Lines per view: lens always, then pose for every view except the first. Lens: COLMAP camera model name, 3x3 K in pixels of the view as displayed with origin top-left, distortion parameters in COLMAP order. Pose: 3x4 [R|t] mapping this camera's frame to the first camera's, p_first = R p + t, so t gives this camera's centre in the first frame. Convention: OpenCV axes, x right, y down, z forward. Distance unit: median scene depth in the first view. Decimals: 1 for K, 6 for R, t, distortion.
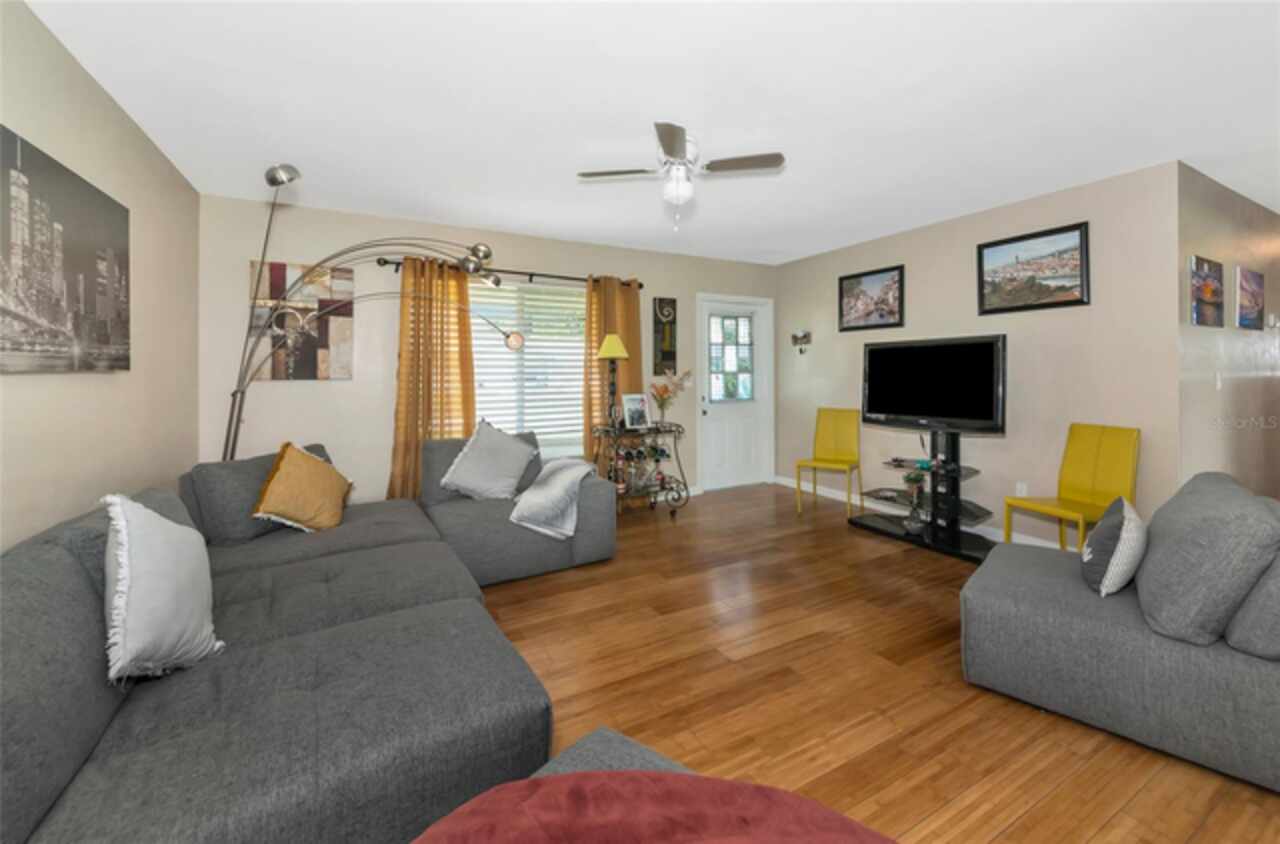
lens RADIAL K [[517.2, 0, 647.0], [0, 517.2, 370.7], [0, 0, 1]] dist [-0.000300, 0.000101]
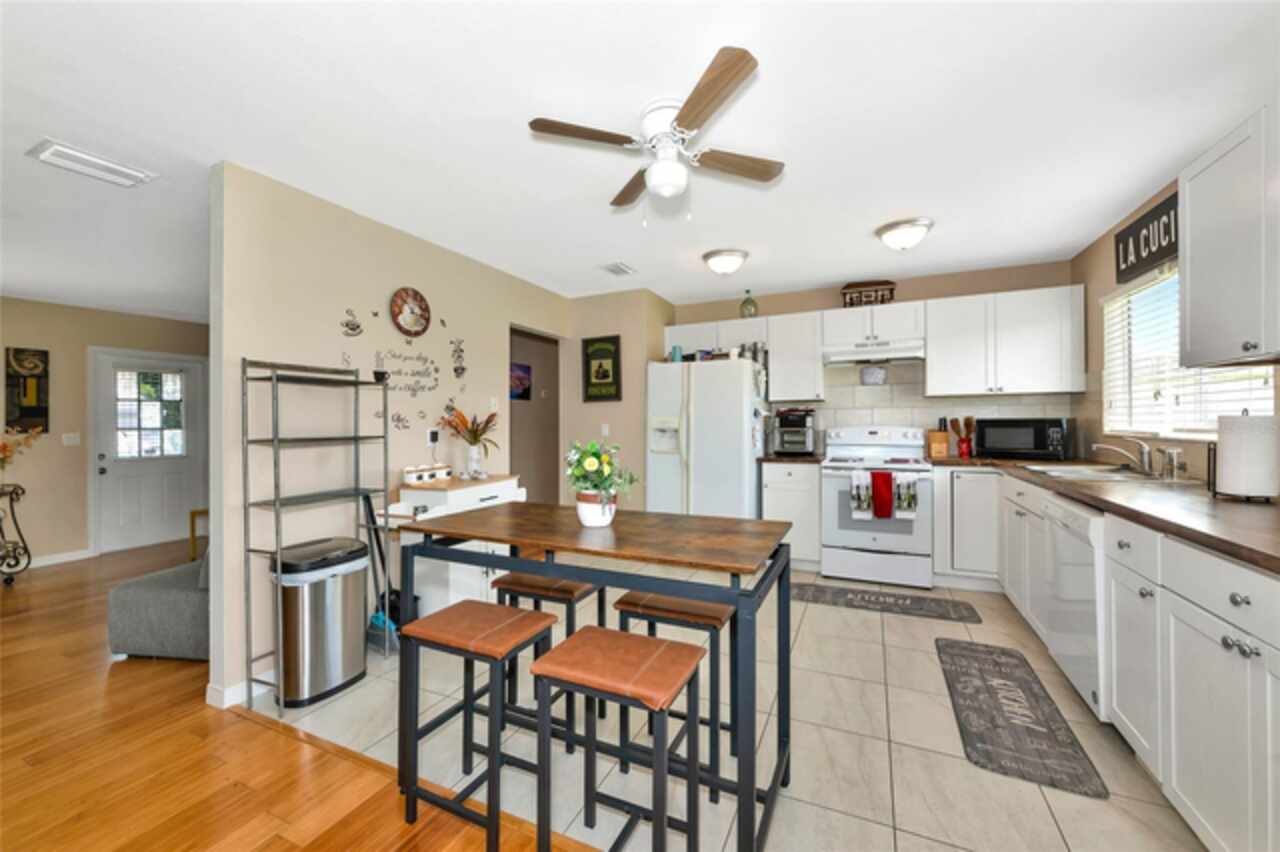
lens RADIAL K [[503.7, 0, 639.6], [0, 503.7, 422.7], [0, 0, 1]] dist [0.000054, -0.000281]
pose [[0.812448, -0.006321, 0.582999, 0.518159], [0.006748, 0.999976, 0.001439, -0.004746], [-0.582994, 0.002765, 0.812471, -0.469862]]
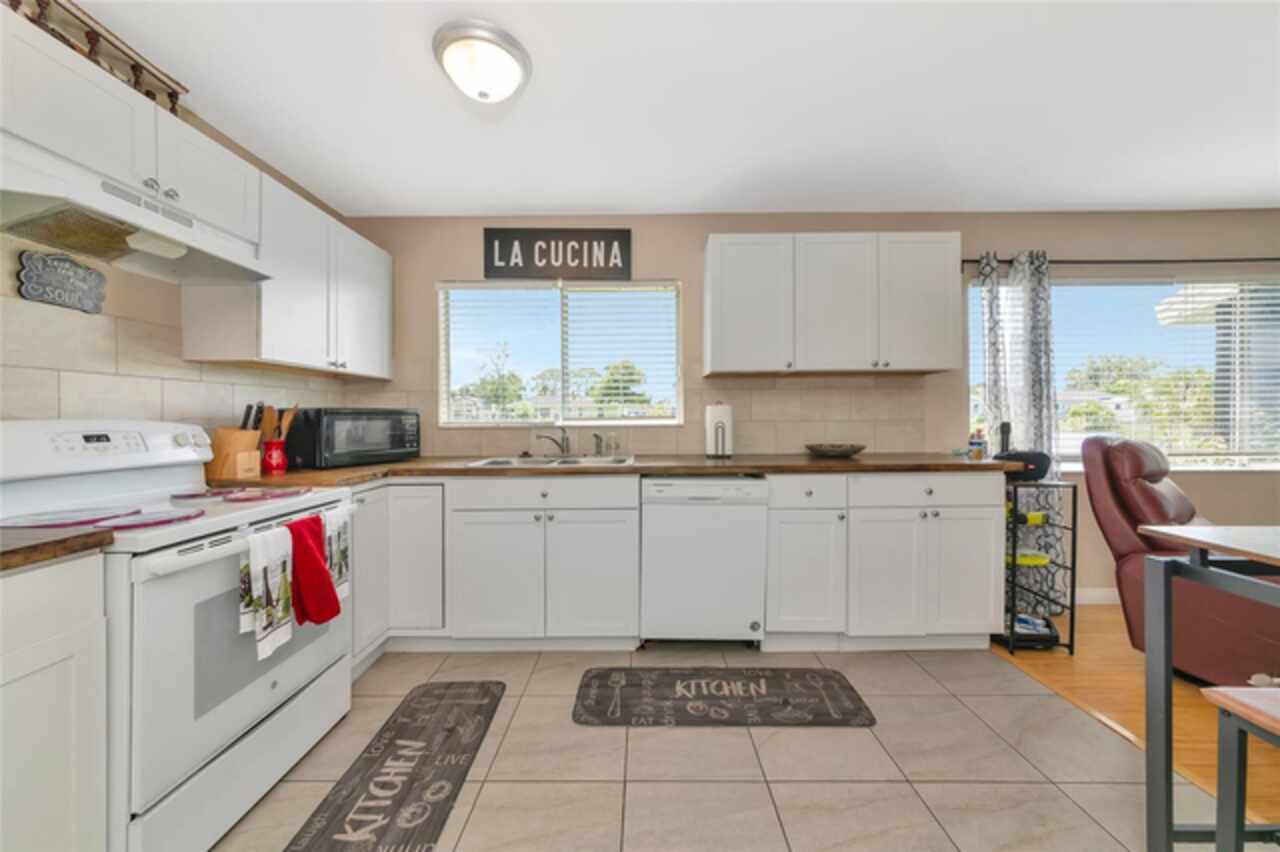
lens RADIAL K [[453.5, 0, 632.5], [0, 453.5, 416.5], [0, 0, 1]] dist [0.000642, -0.000092]
pose [[-0.863909, 0.010008, 0.503548, 1.016383], [0.010244, 0.999945, -0.002300, 0.010288], [-0.503544, 0.003171, -0.863964, 0.232042]]
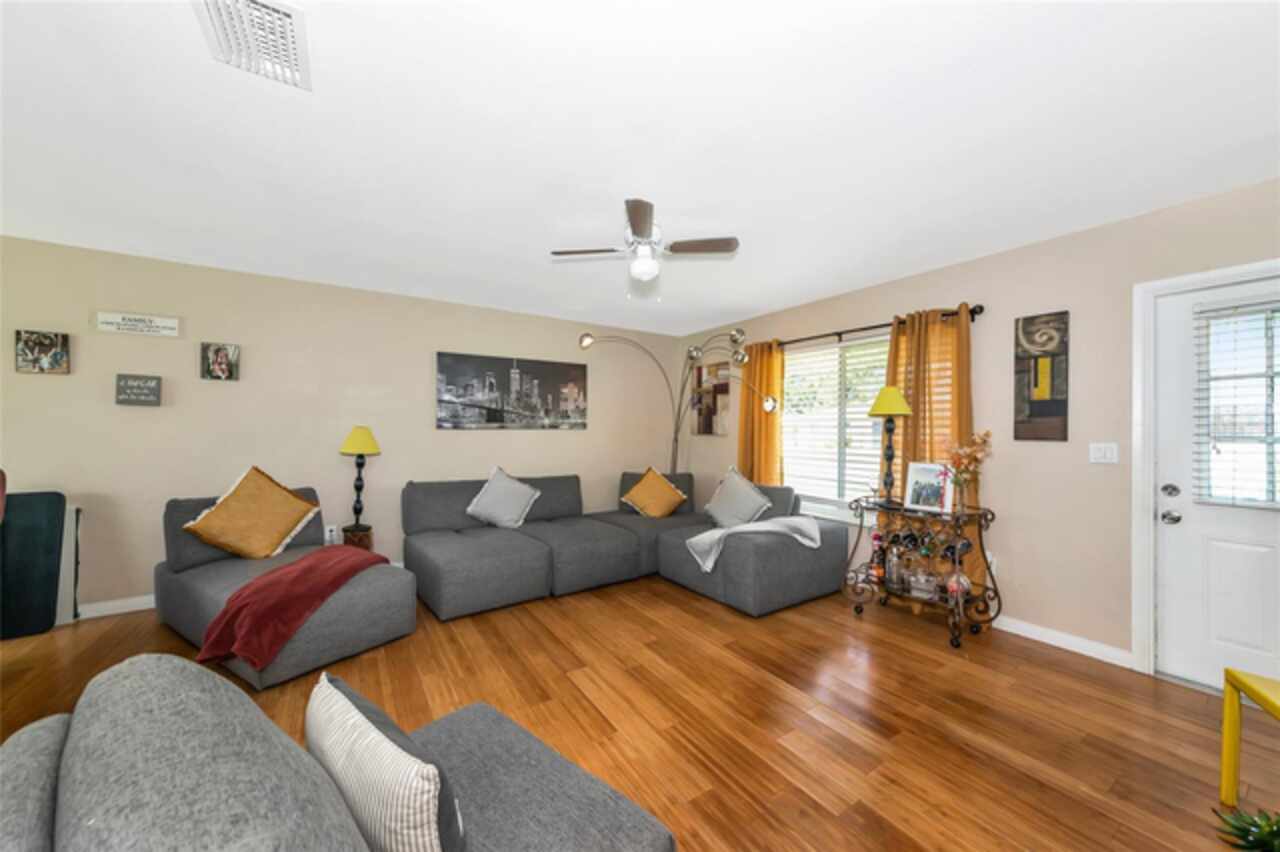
lens RADIAL K [[458.0, 0, 640.7], [0, 458.0, 431.1], [0, 0, 1]] dist [0.001472, 0.000484]
pose [[0.070641, 0.010410, -0.997447, 0.717230], [-0.004809, 0.999937, 0.010095, -0.006942], [0.997490, 0.004083, 0.070686, 0.636543]]
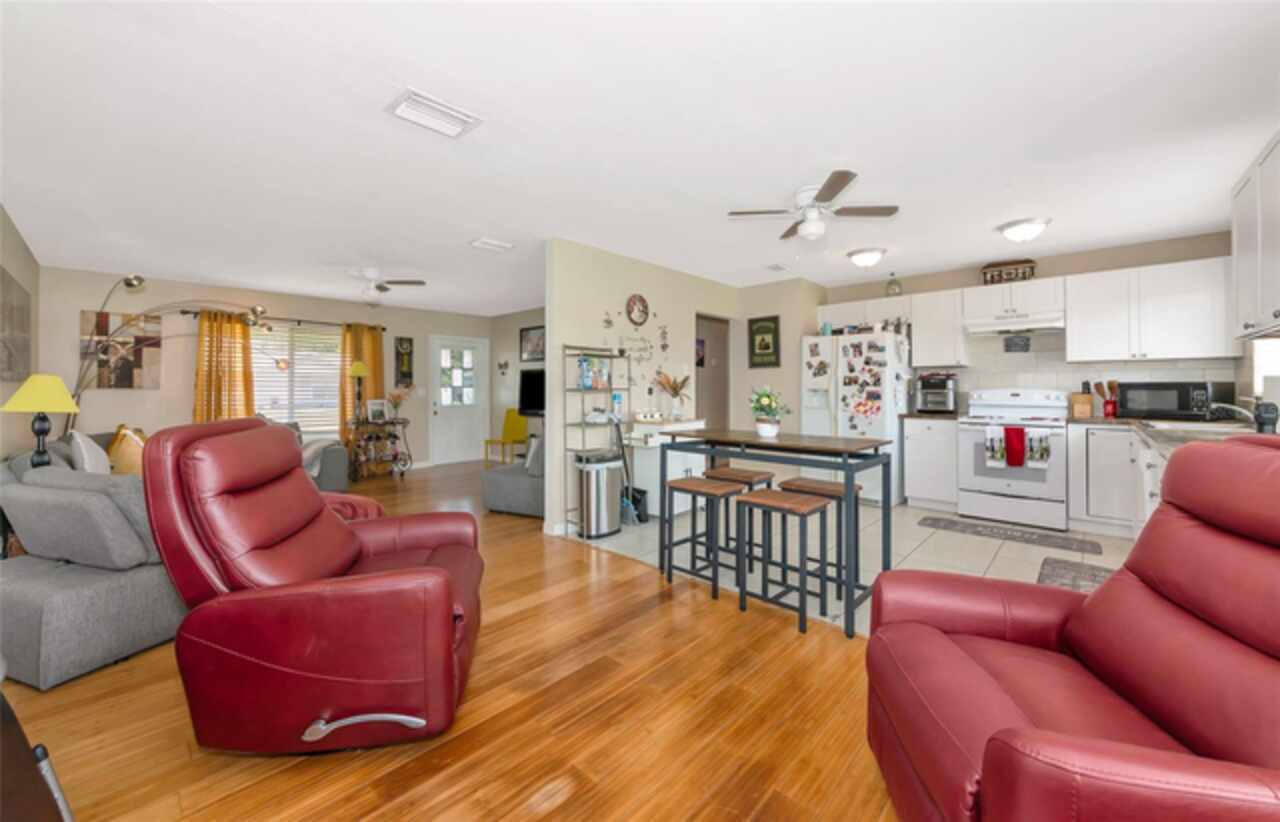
lens RADIAL K [[500.9, 0, 624.0], [0, 500.9, 385.9], [0, 0, 1]] dist [0.000279, -0.000294]
pose [[0.958246, 0.005468, 0.285893, 0.305613], [-0.003641, 0.999969, -0.006921, 0.012973], [-0.285922, 0.005591, 0.958237, -0.774397]]
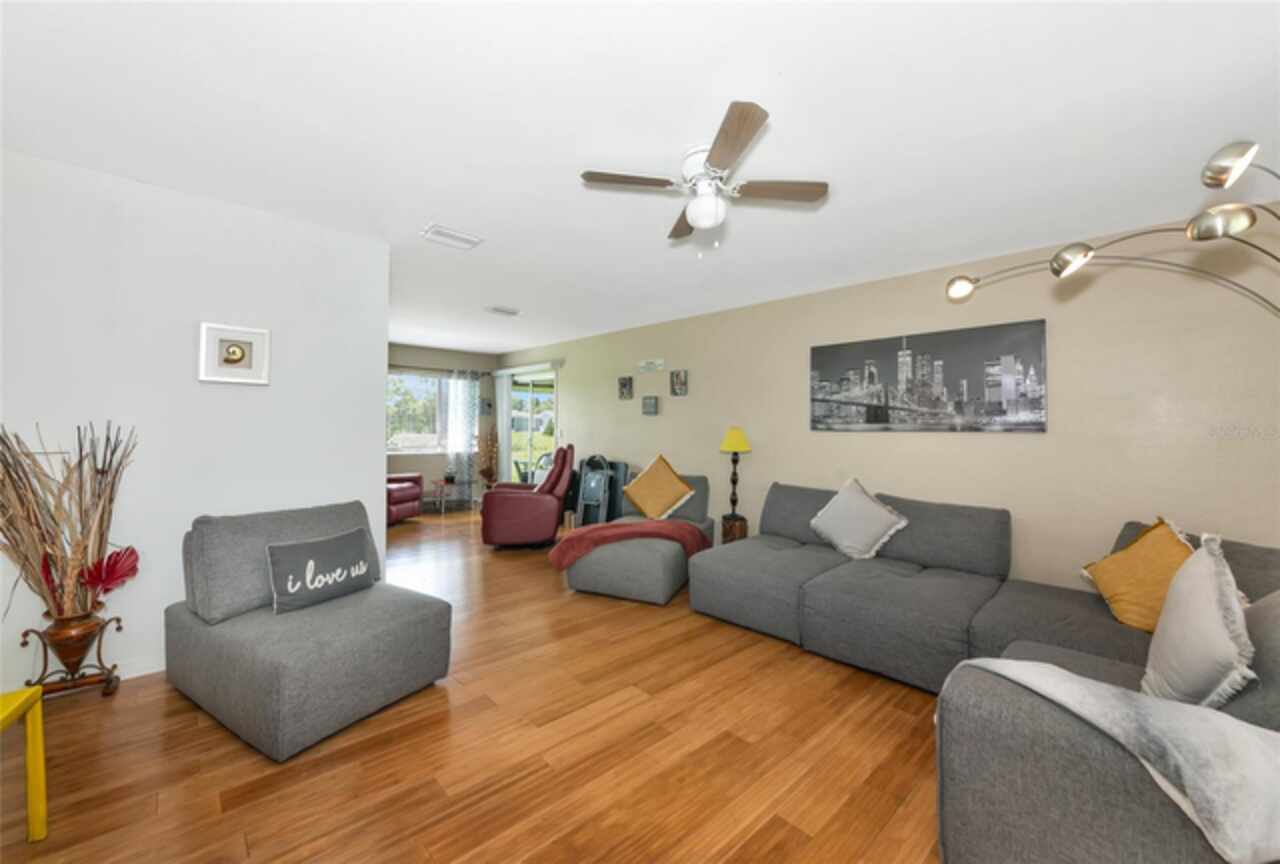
lens RADIAL K [[496.5, 0, 613.0], [0, 496.5, 421.0], [0, 0, 1]] dist [0.000077, -0.000028]
pose [[-0.977313, -0.008255, -0.211638, 0.258535], [-0.006187, 0.999926, -0.010433, -0.005214], [0.211709, -0.008887, -0.977292, 1.199022]]
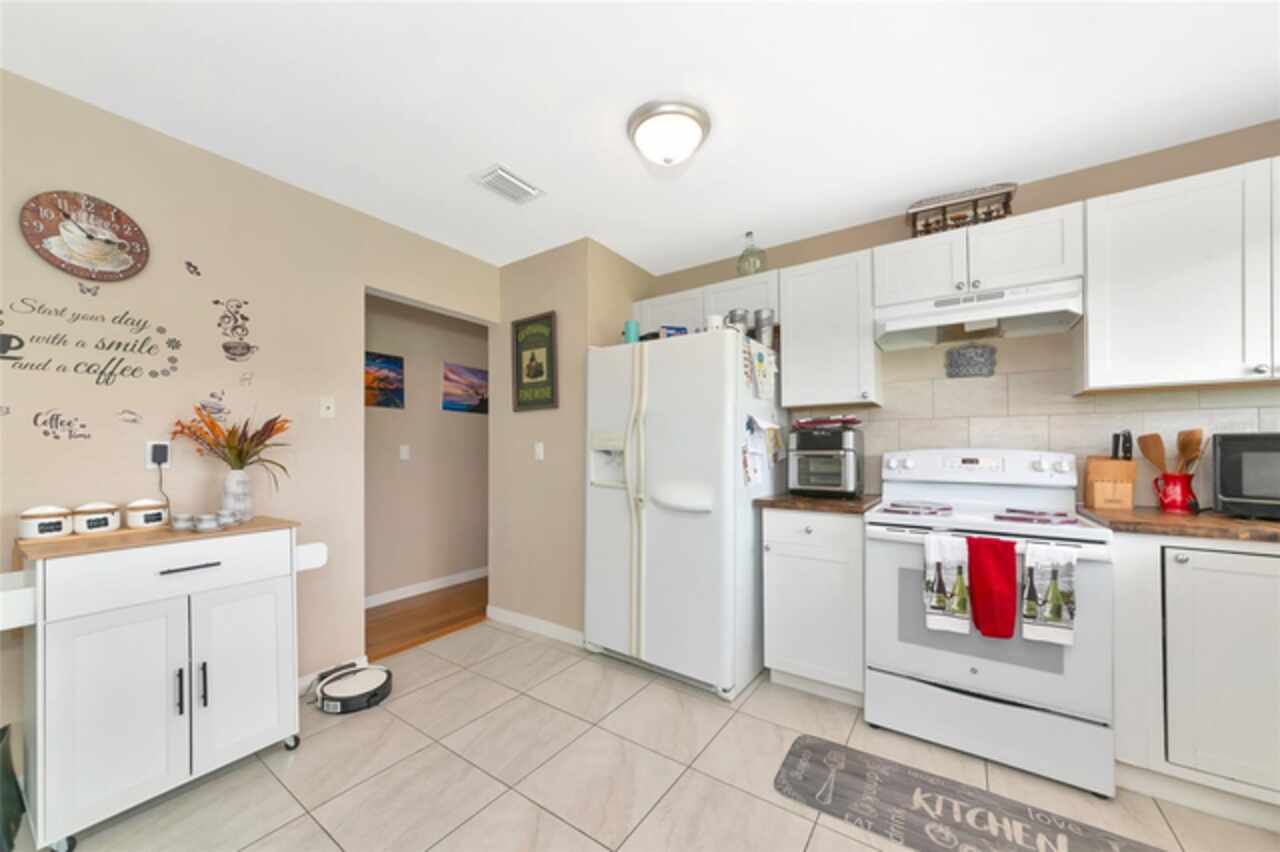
lens RADIAL K [[469.7, 0, 636.5], [0, 469.7, 446.7], [0, 0, 1]] dist [0.000021, 0.000078]
pose [[0.899703, 0.007901, 0.436431, 0.960645], [-0.004668, 0.999953, -0.008480, 0.012081], [-0.436478, 0.005593, 0.899698, -0.209846]]
